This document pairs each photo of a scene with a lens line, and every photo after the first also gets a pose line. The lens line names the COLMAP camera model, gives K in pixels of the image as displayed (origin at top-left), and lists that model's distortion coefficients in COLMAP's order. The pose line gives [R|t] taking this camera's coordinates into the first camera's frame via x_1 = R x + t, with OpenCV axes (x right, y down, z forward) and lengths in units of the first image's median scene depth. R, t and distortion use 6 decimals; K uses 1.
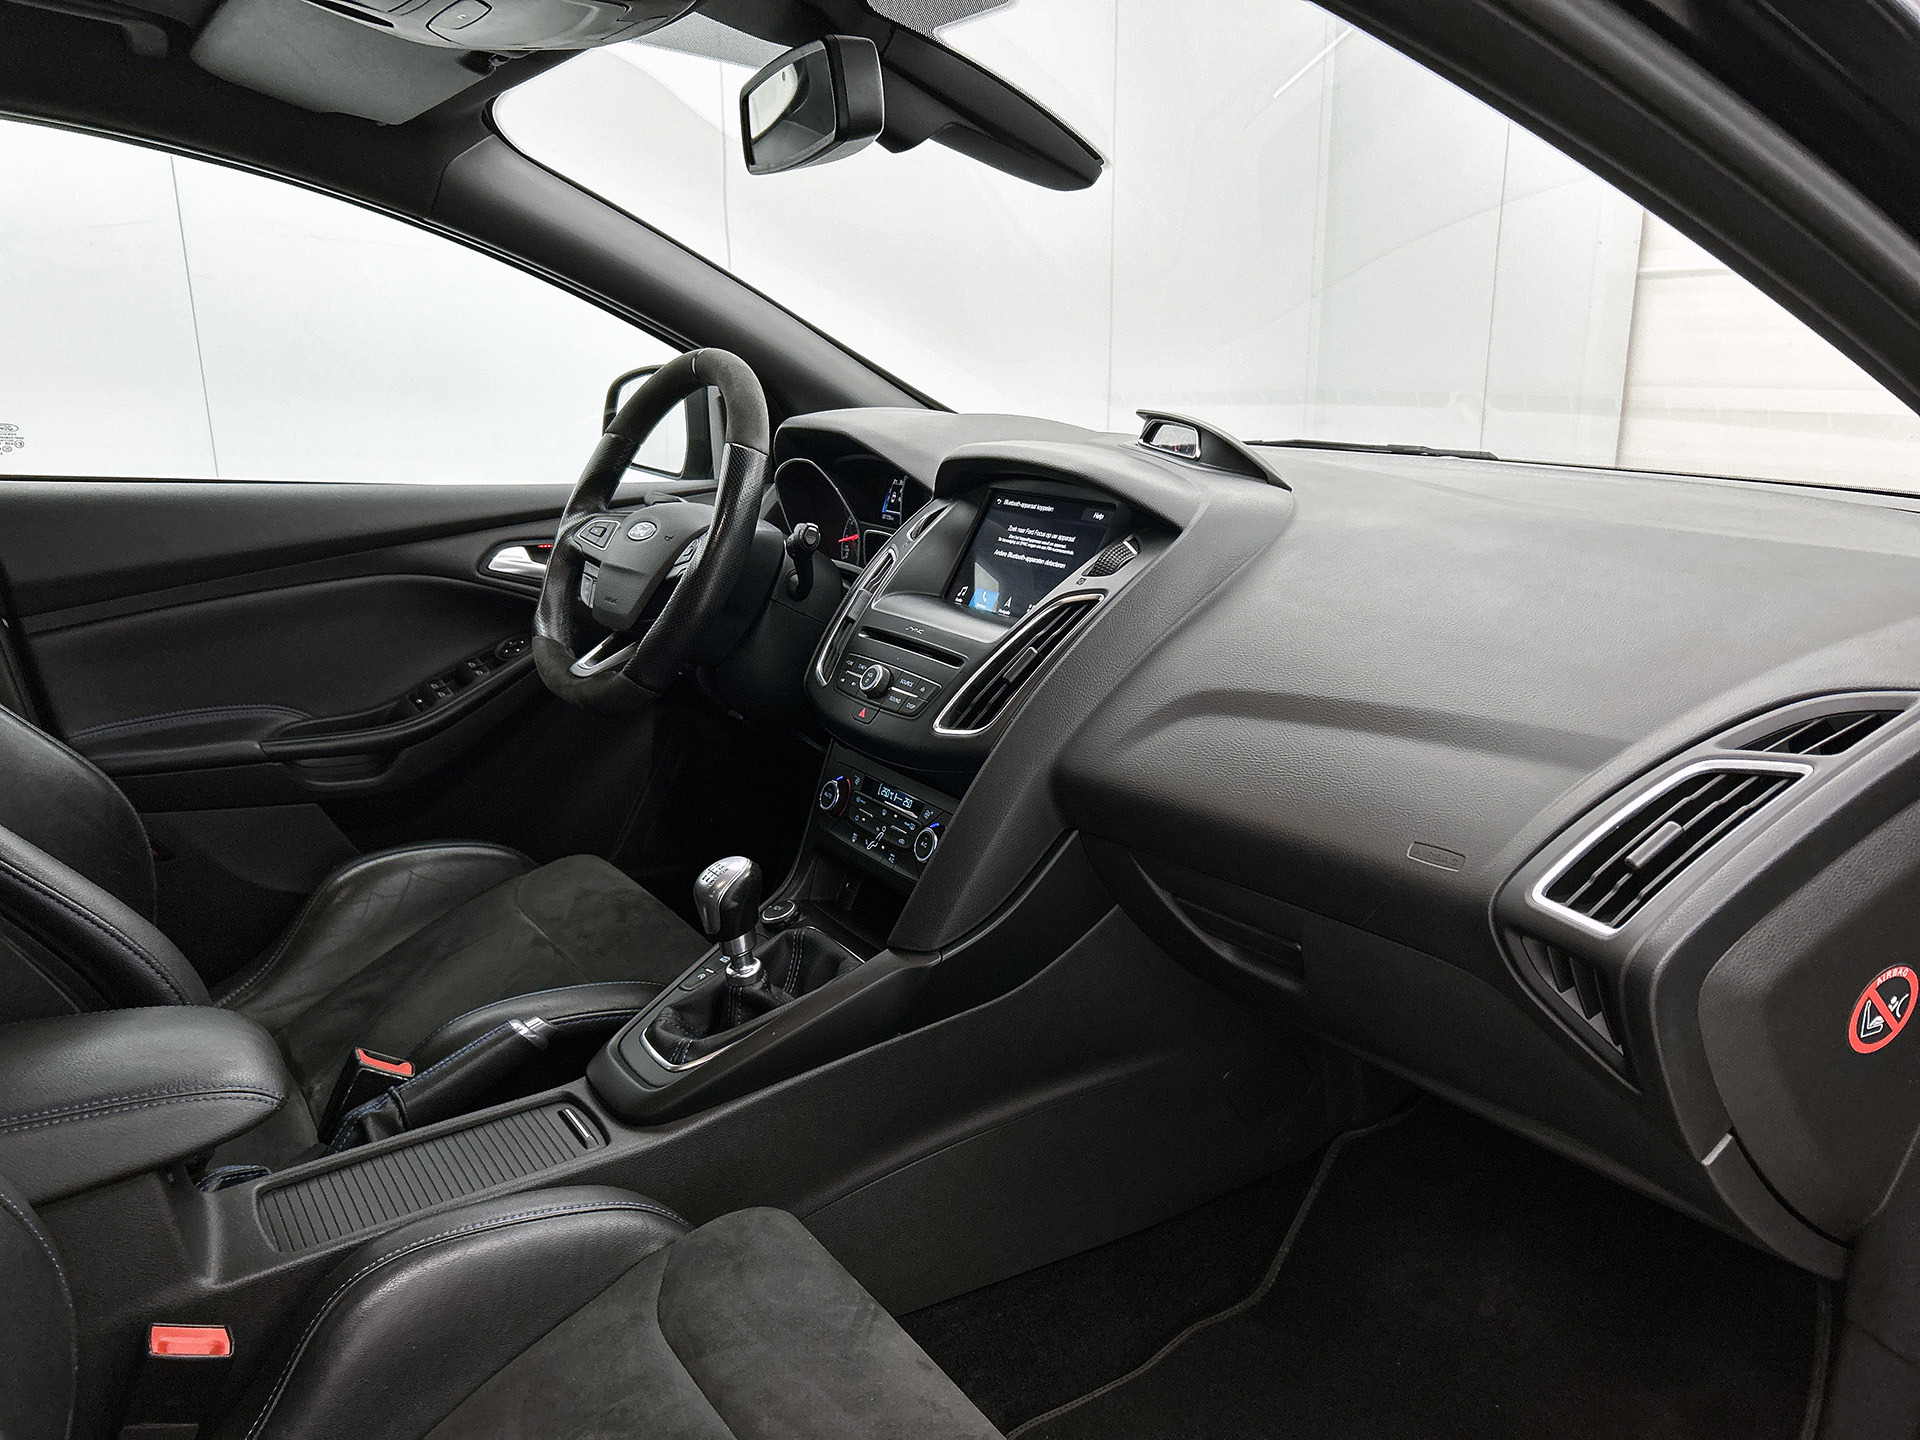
lens RADIAL K [[1436.0, 0, 960.0], [0, 1436.0, 720.0], [0, 0, 1]] dist [-0.000802, -0.001603]
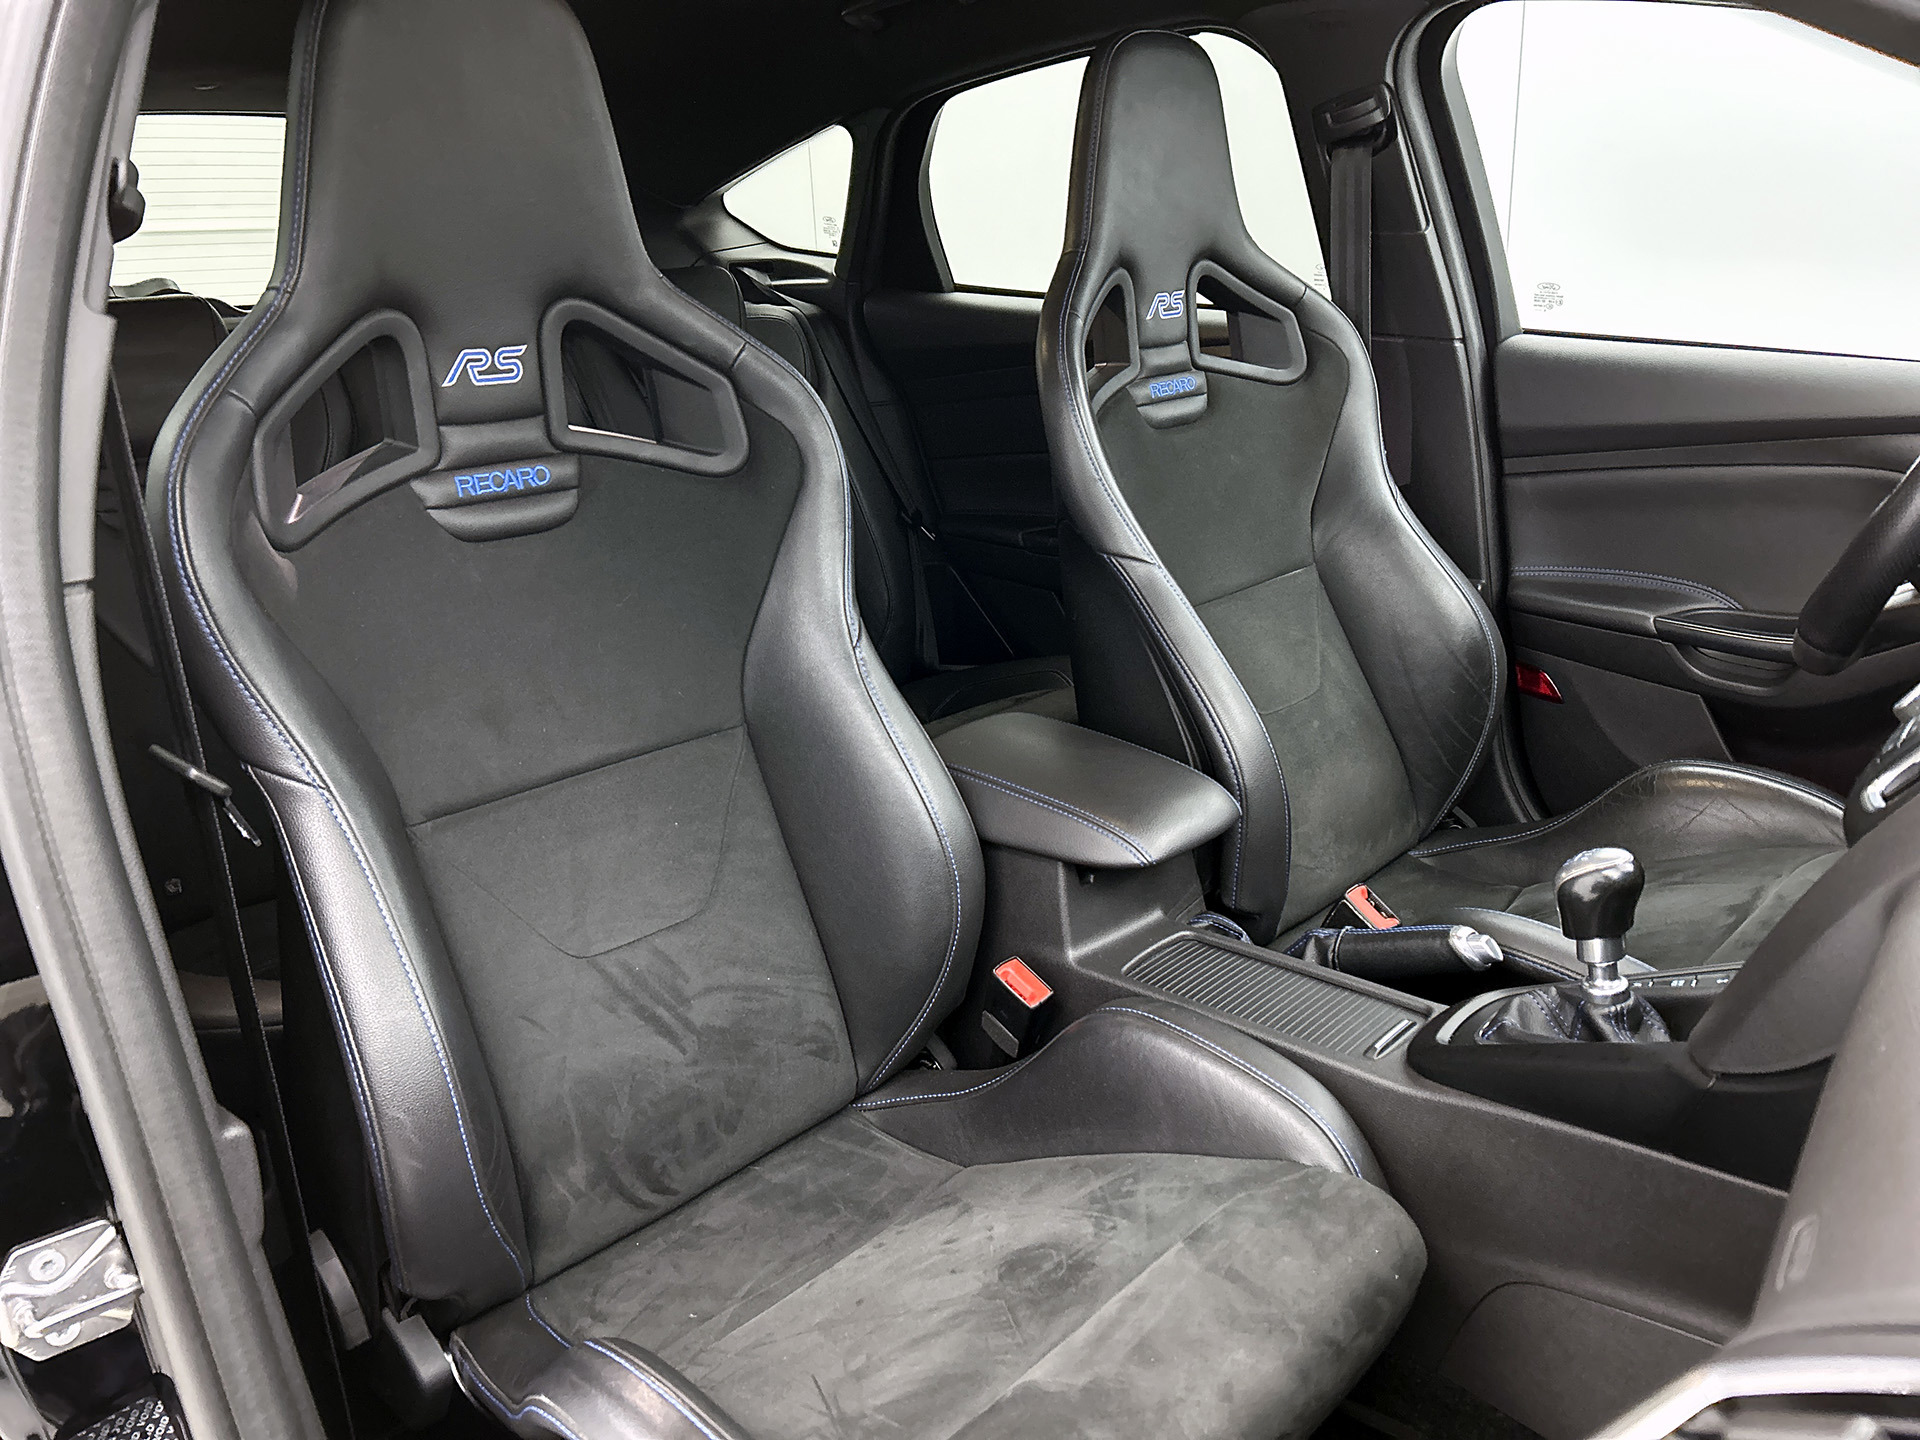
lens RADIAL K [[1436.0, 0, 960.0], [0, 1436.0, 720.0], [0, 0, 1]] dist [-0.000802, -0.001603]
pose [[0.221534, 0.295786, -0.929211, 0.480360], [-0.198268, 0.946647, 0.254067, -0.103102], [0.954784, 0.127948, 0.268360, 0.409641]]
